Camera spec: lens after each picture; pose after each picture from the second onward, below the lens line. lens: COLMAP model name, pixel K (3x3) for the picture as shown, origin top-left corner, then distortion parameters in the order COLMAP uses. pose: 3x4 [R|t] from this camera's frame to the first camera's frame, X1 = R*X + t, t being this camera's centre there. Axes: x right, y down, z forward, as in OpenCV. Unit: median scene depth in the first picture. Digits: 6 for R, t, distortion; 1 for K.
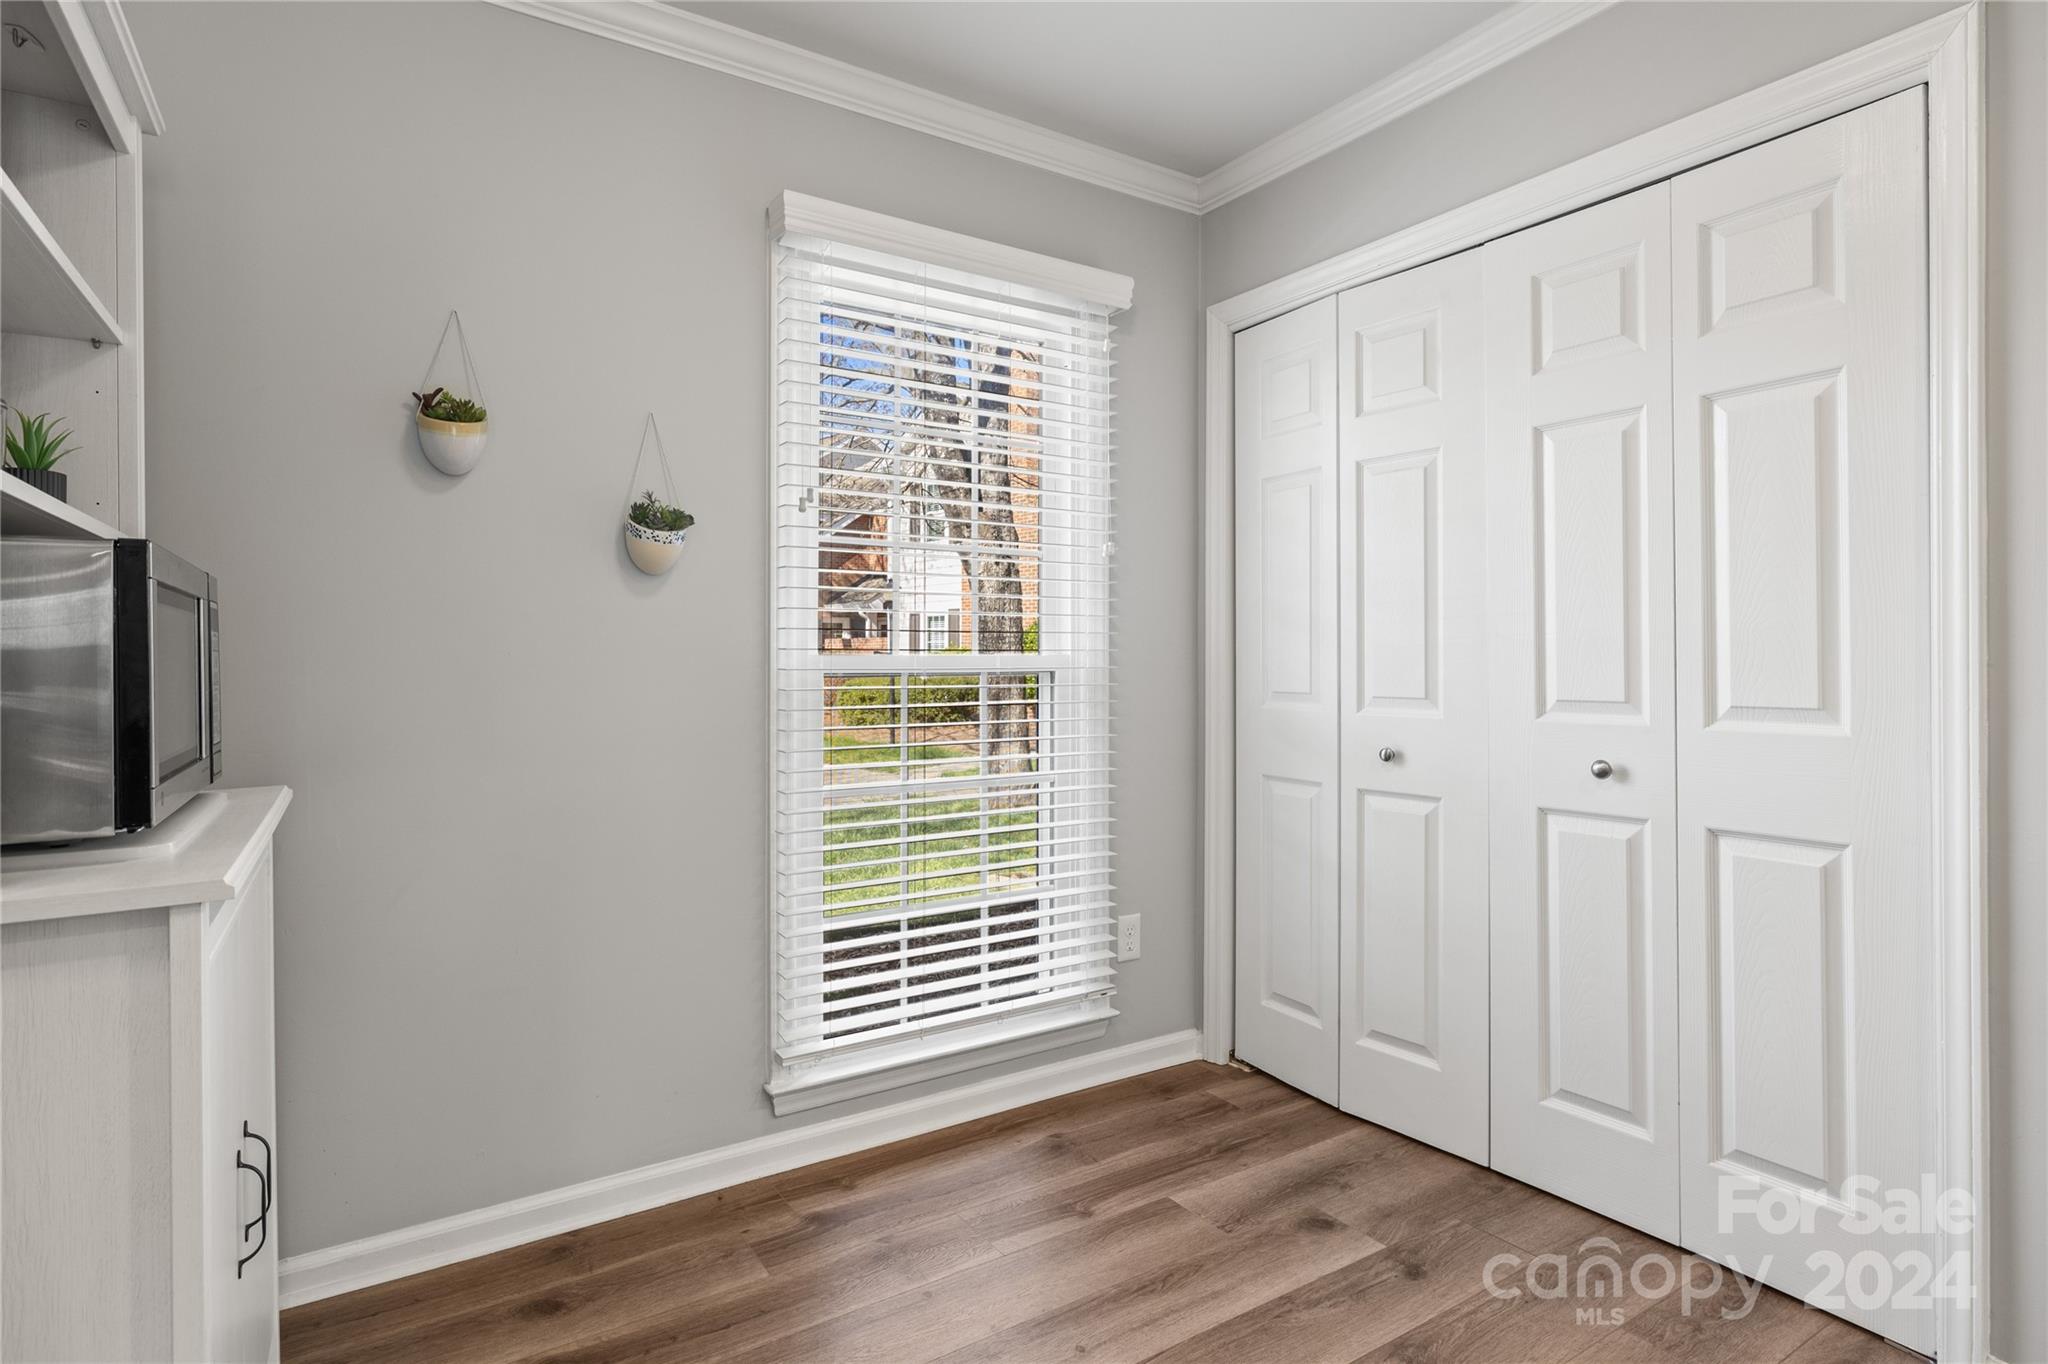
lens RADIAL K [[1053.8, 0, 1026.1], [0, 1053.8, 663.1], [0, 0, 1]] dist [0.003324, 0.000403]
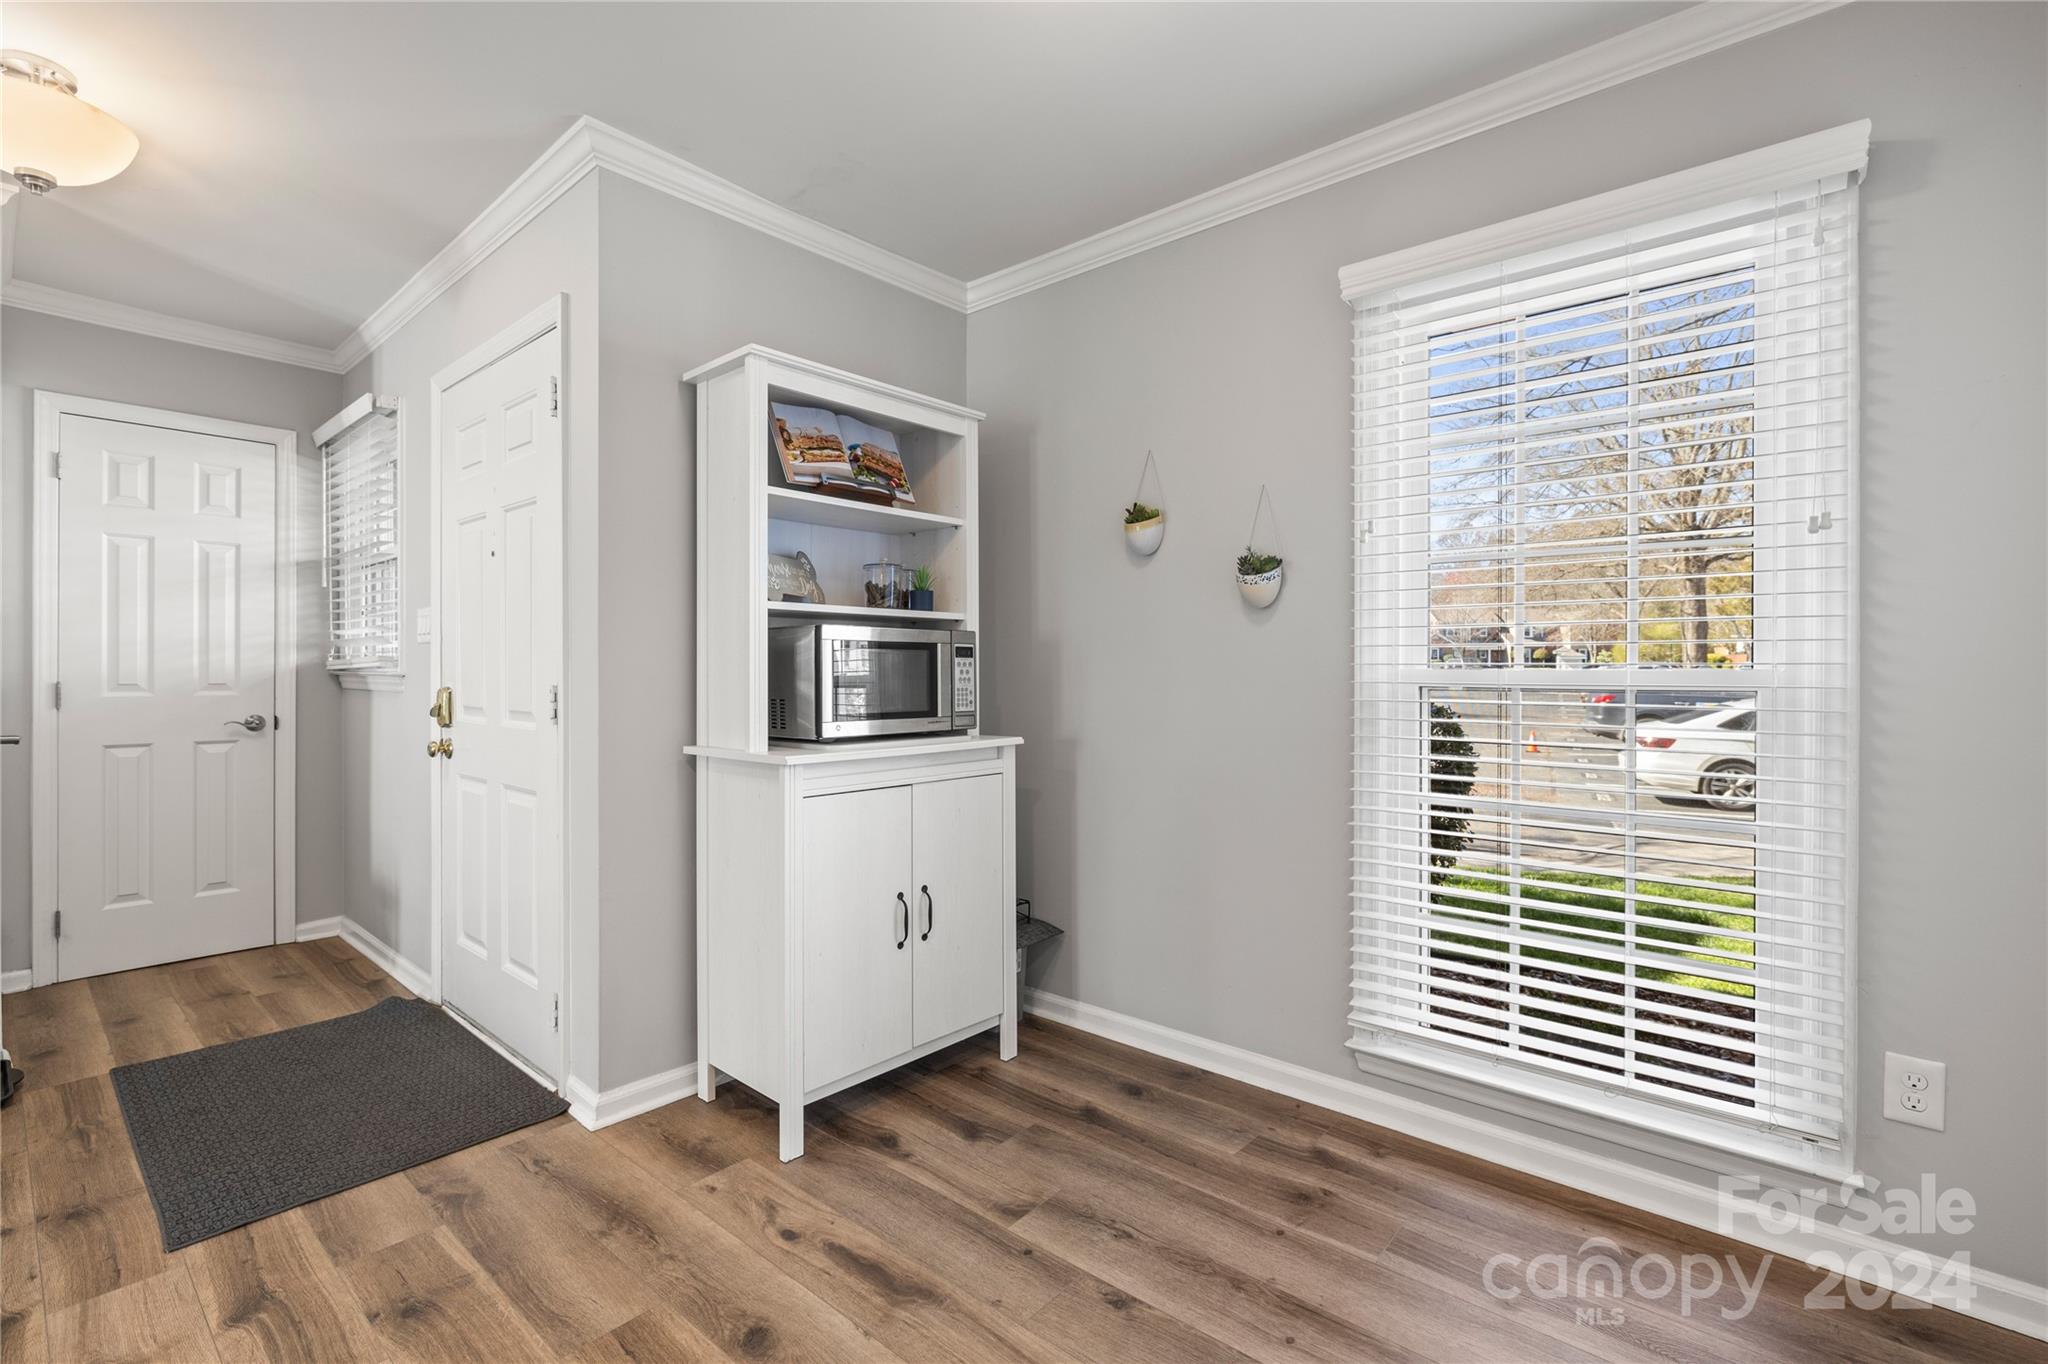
lens RADIAL K [[927.0, 0, 1025.6], [0, 927.0, 681.2], [0, 0, 1]] dist [-0.000413, 0.000282]
pose [[0.287466, 0.016656, -0.957646, 0.609024], [-0.006520, 0.999860, 0.015433, -0.007745], [0.957769, 0.001807, 0.287534, 0.350777]]
